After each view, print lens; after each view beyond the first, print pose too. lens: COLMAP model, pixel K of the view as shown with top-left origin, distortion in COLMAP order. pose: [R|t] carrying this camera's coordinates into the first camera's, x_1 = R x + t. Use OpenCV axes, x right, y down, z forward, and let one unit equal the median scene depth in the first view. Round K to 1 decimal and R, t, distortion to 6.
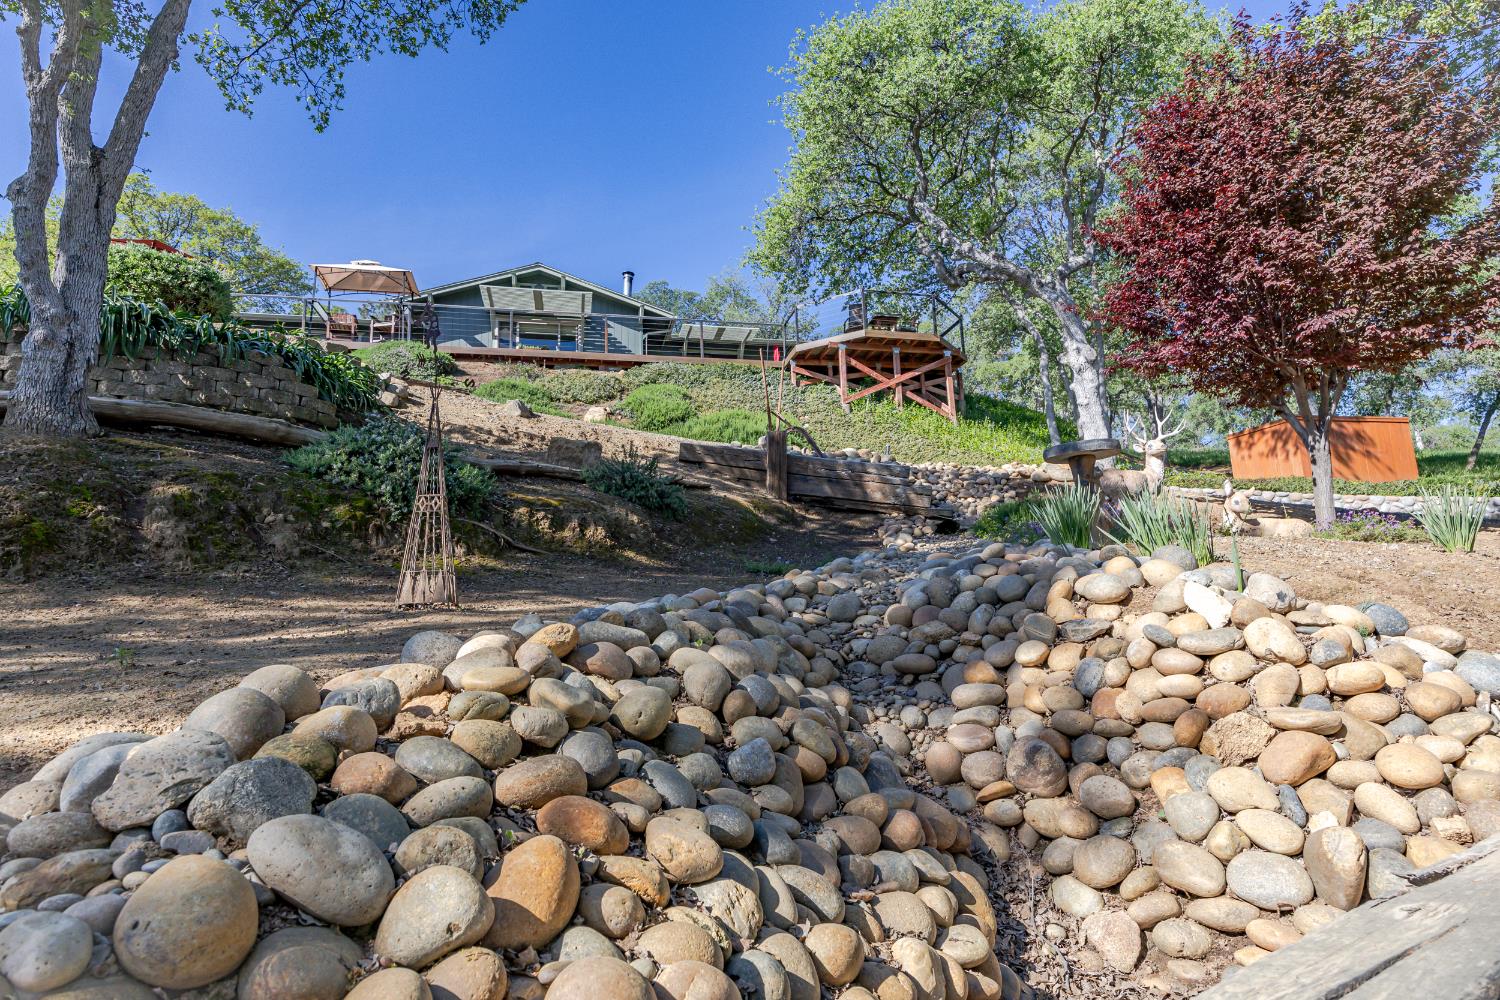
lens RADIAL K [[843.0, 0, 750.7], [0, 843.0, 510.0], [0, 0, 1]] dist [-0.000345, -0.003328]
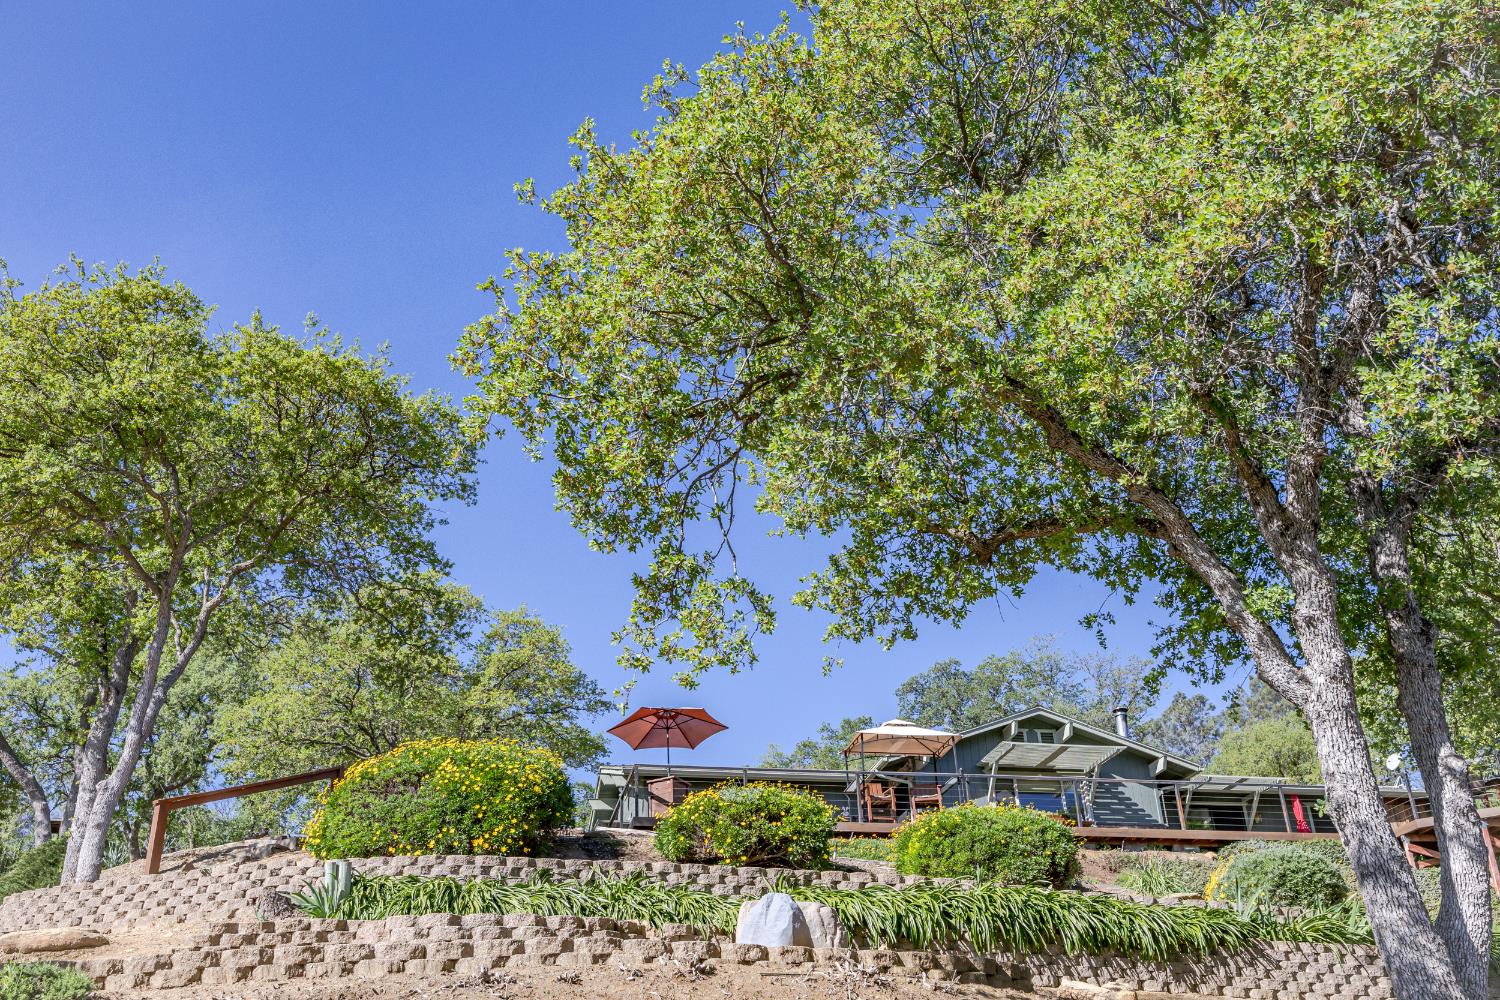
lens RADIAL K [[1444.9, 0, 758.1], [0, 1444.9, 498.9], [0, 0, 1]] dist [0.003042, 0.000000]
pose [[0.999919, -0.006398, -0.010976, -0.596716], [0.002719, 0.951706, -0.307000, -0.064488], [0.012410, 0.306946, 0.951646, -0.468739]]
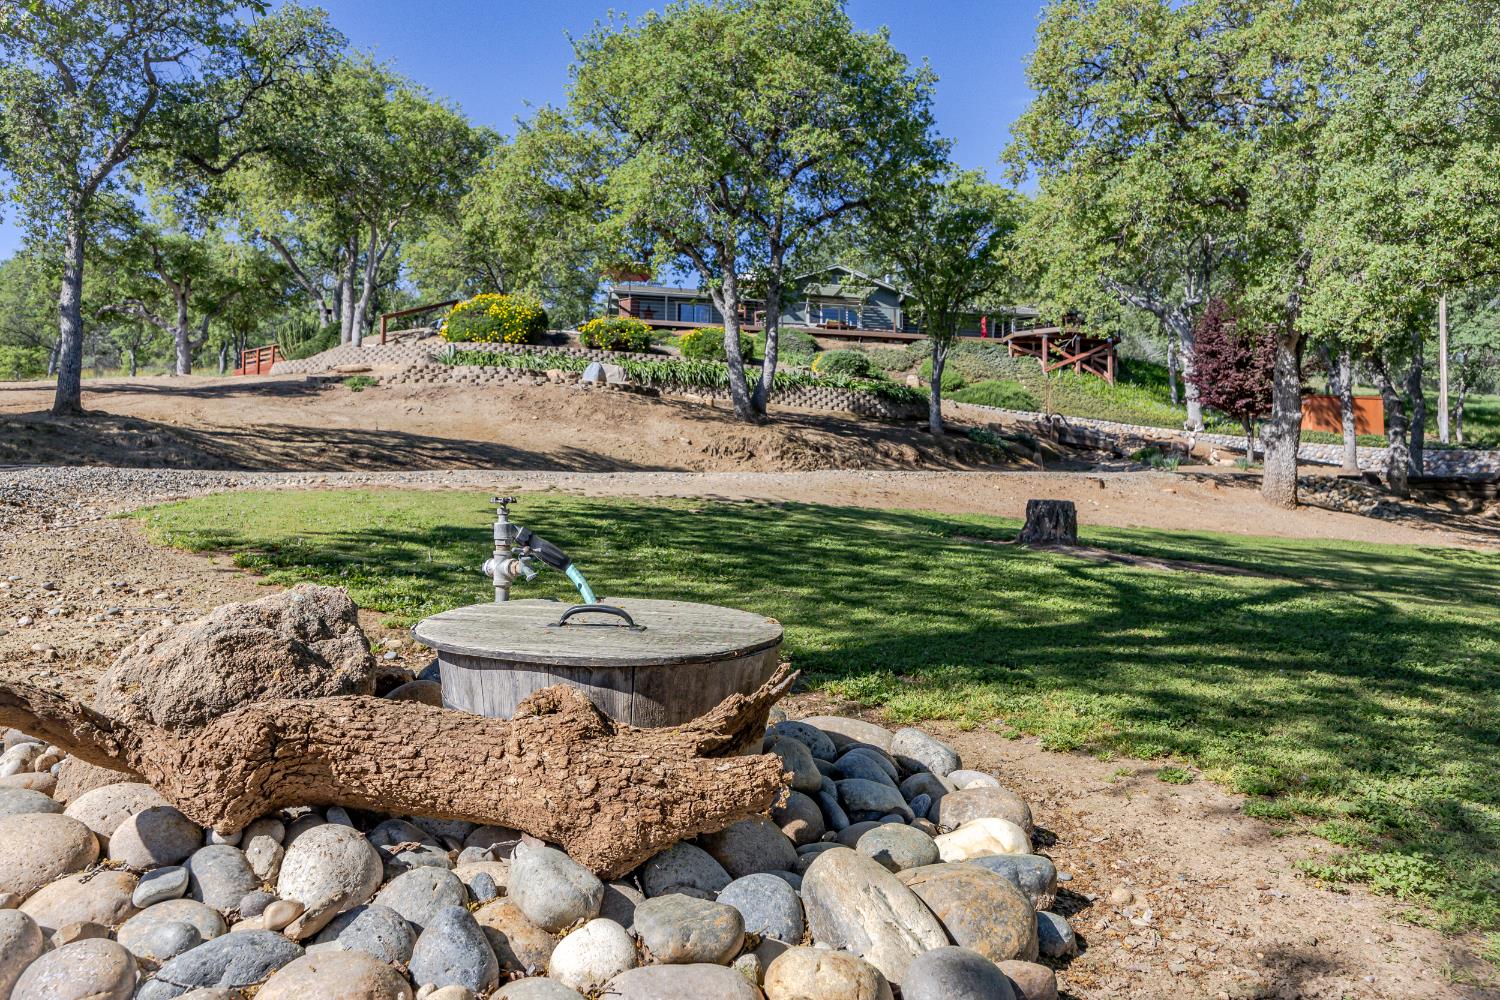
lens RADIAL K [[1057.9, 0, 745.8], [0, 1057.9, 508.7], [0, 0, 1]] dist [-0.007240, -0.001144]
pose [[0.997740, 0.041274, -0.053024, -0.349868], [-0.035476, 0.993736, 0.105975, -0.059197], [0.057066, -0.103855, 0.992954, -1.105881]]
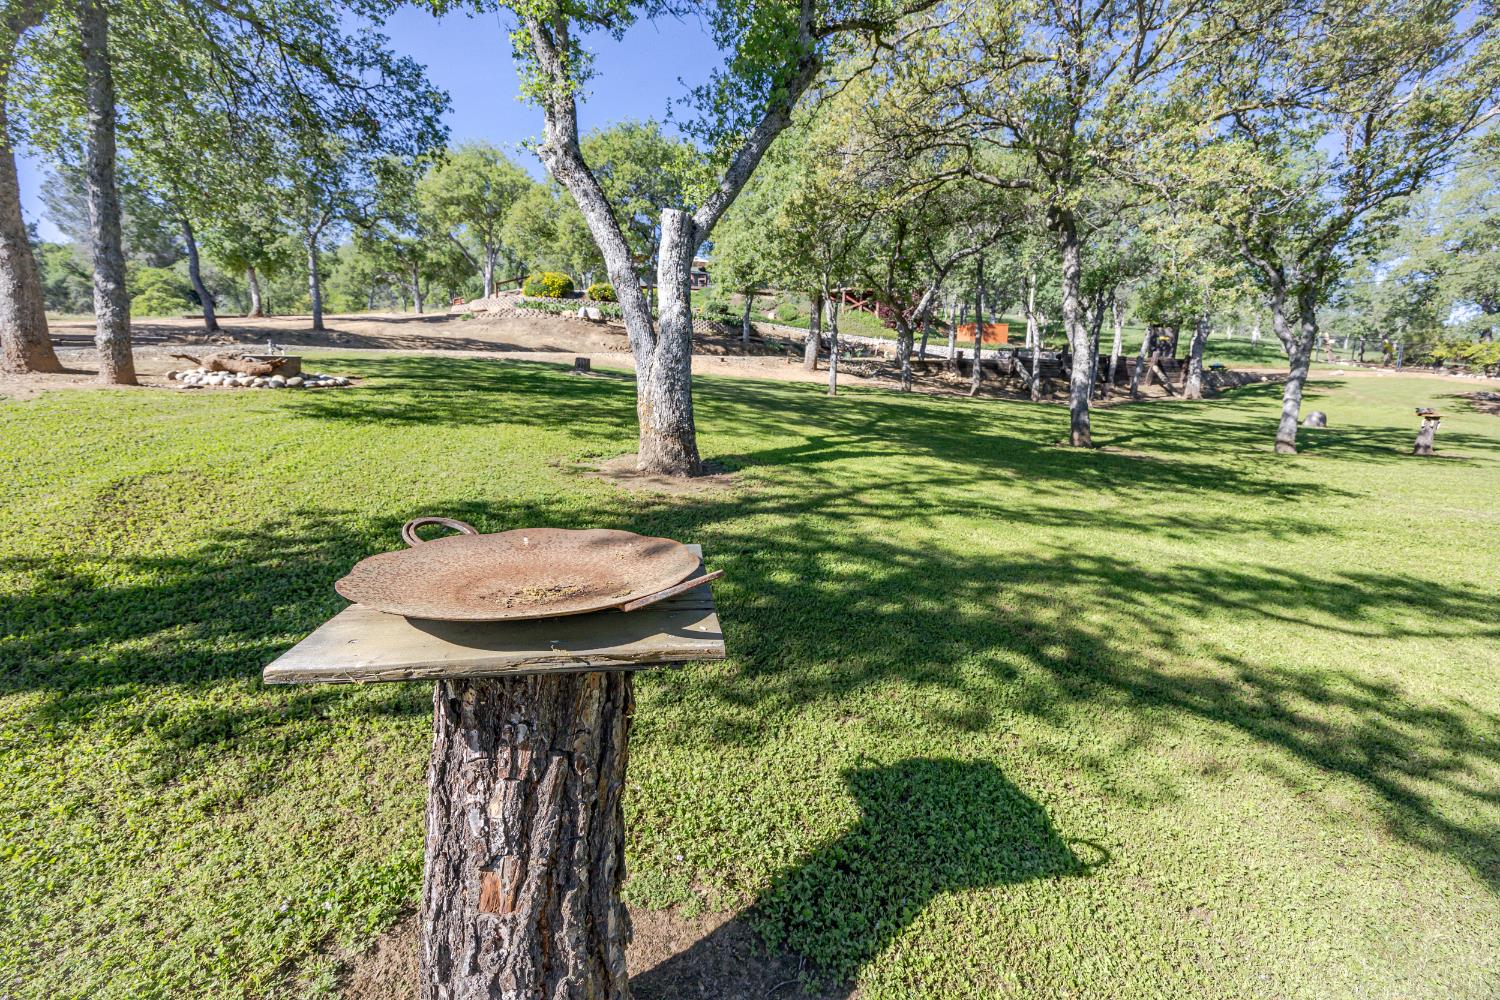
lens RADIAL K [[572.6, 0, 746.0], [0, 572.6, 504.1], [0, 0, 1]] dist [0.002157, 0.000111]
pose [[0.995147, 0.063768, -0.074942, -0.048407], [-0.038256, 0.952412, 0.302403, -0.071093], [0.090659, -0.298068, 0.950230, -1.361254]]
